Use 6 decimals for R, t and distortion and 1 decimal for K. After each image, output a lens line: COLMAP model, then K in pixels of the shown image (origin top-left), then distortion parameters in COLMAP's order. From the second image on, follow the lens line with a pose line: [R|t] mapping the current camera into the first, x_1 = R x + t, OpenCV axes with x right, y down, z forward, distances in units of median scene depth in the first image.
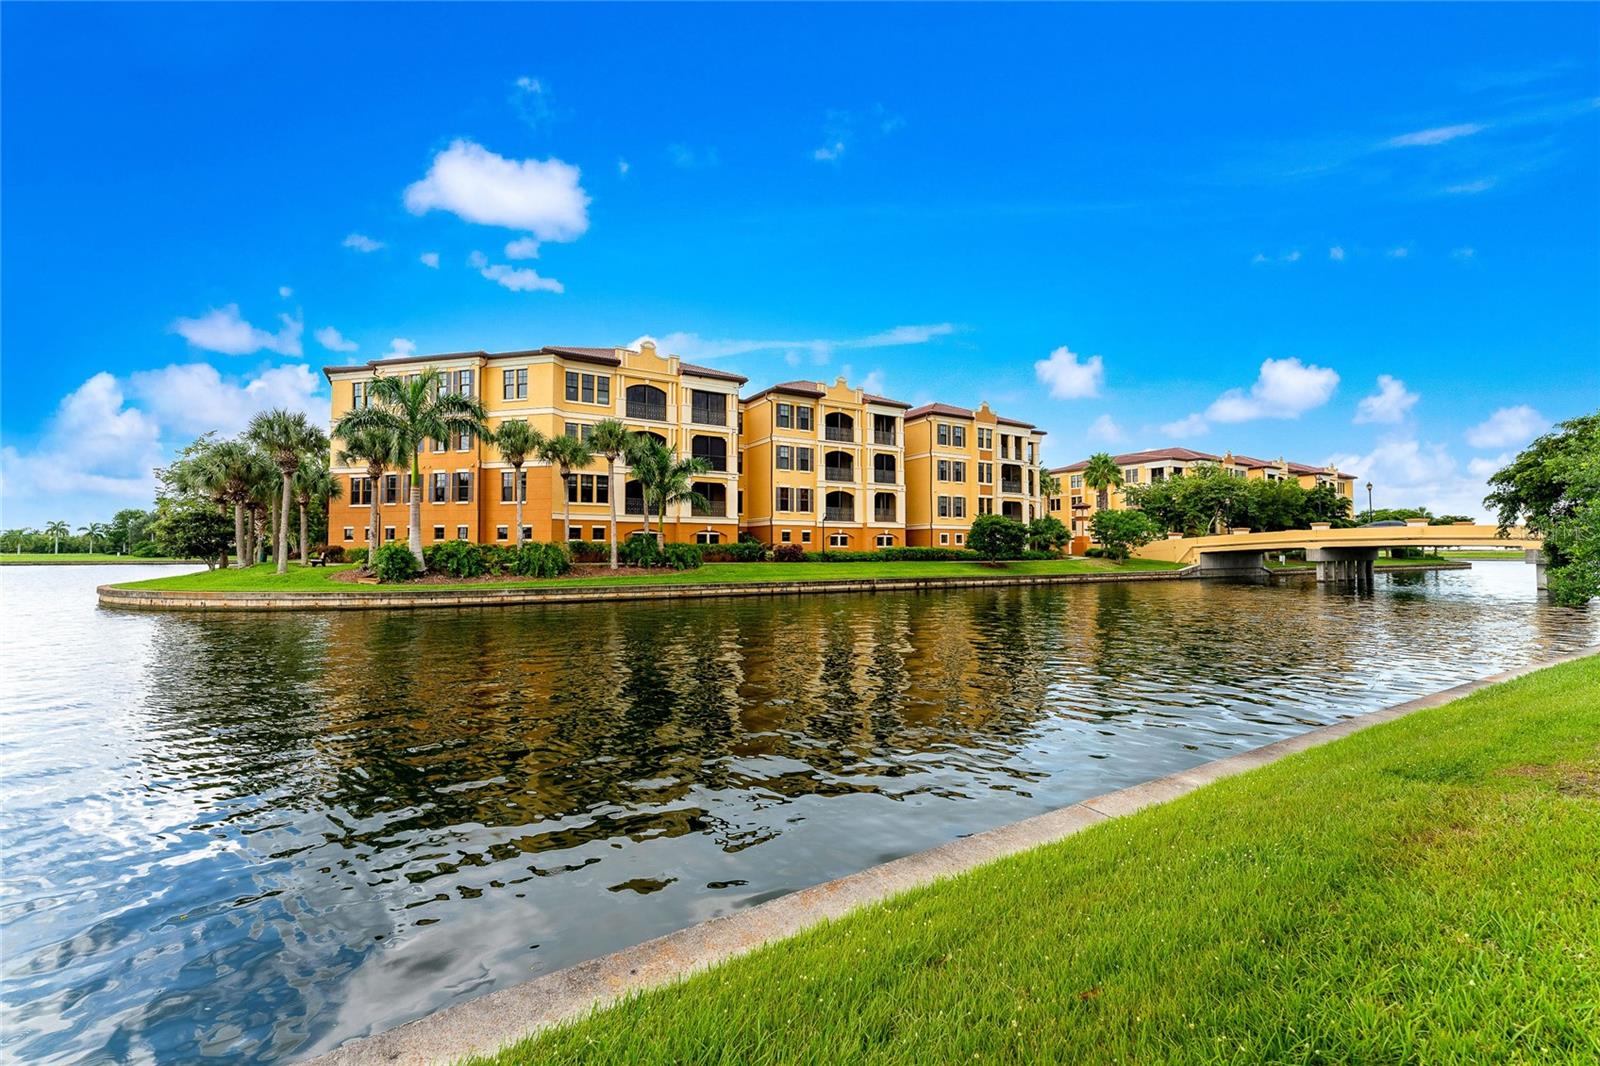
lens RADIAL K [[657.3, 0, 796.4], [0, 657.3, 529.5], [0, 0, 1]] dist [0.000540, 0.000011]
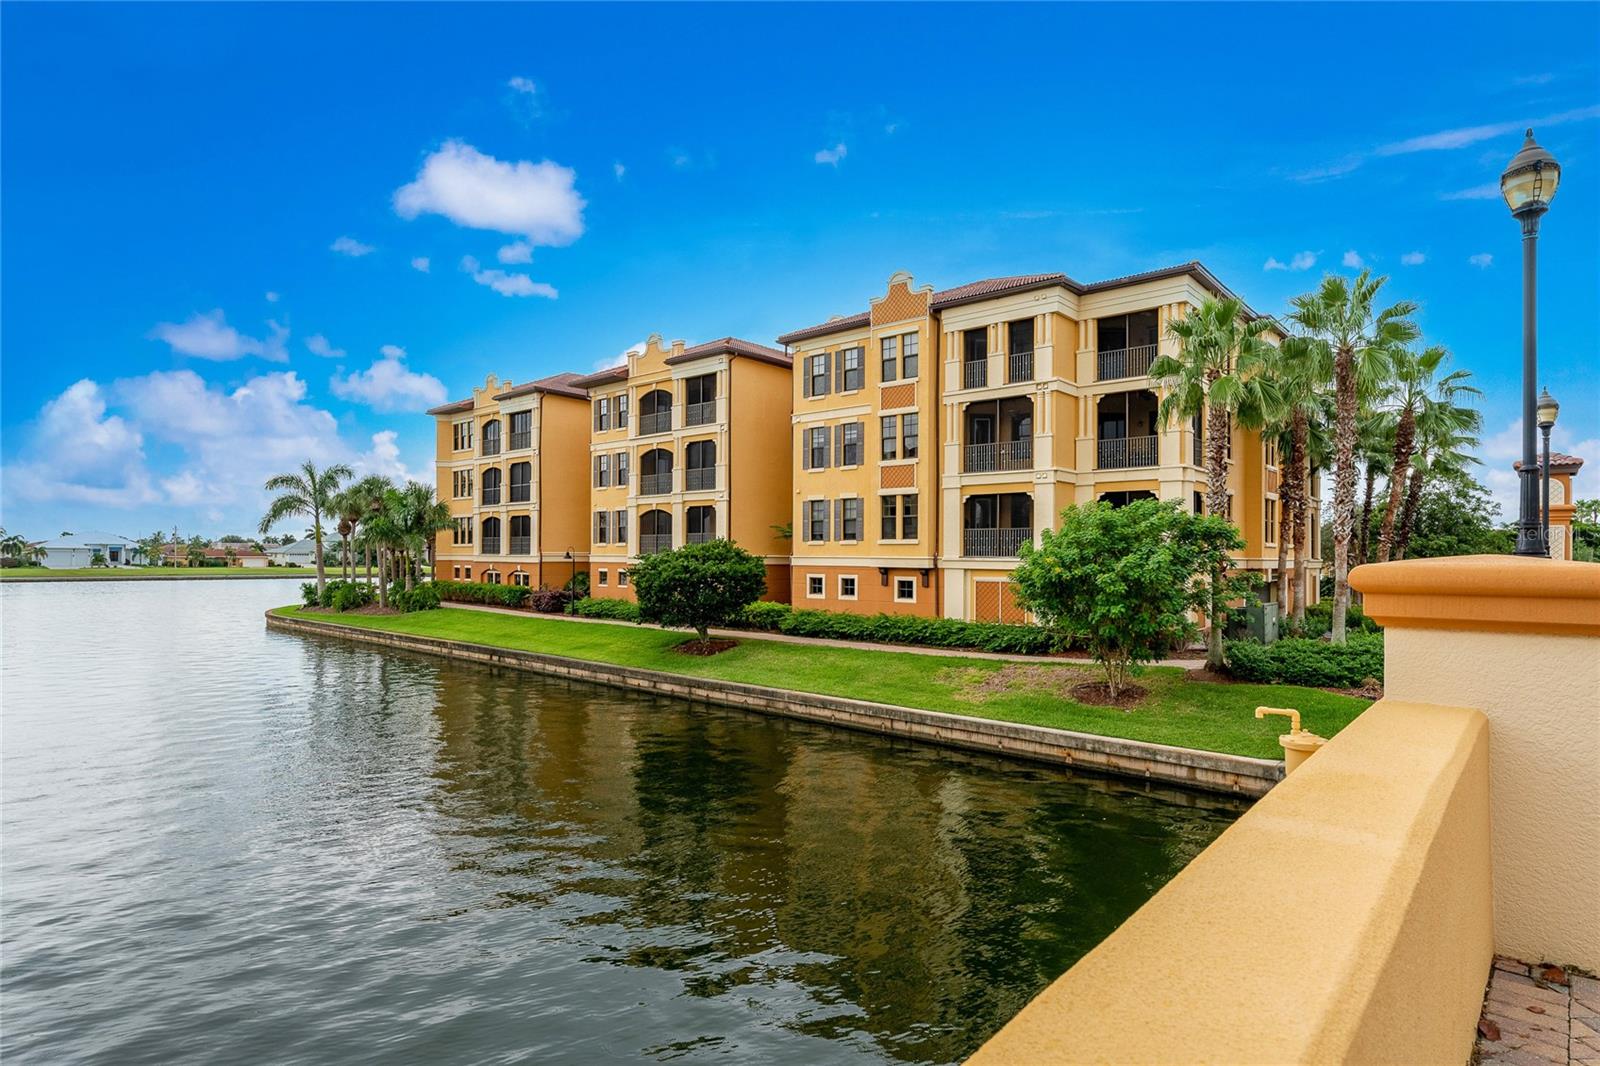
lens RADIAL K [[843.4, 0, 803.8], [0, 843.4, 546.4], [0, 0, 1]] dist [-0.000883, -0.000052]
pose [[0.310802, -0.012762, -0.950389, 0.889017], [0.022009, 0.999738, -0.006228, -0.012737], [0.950220, -0.018982, 0.311002, 0.853868]]
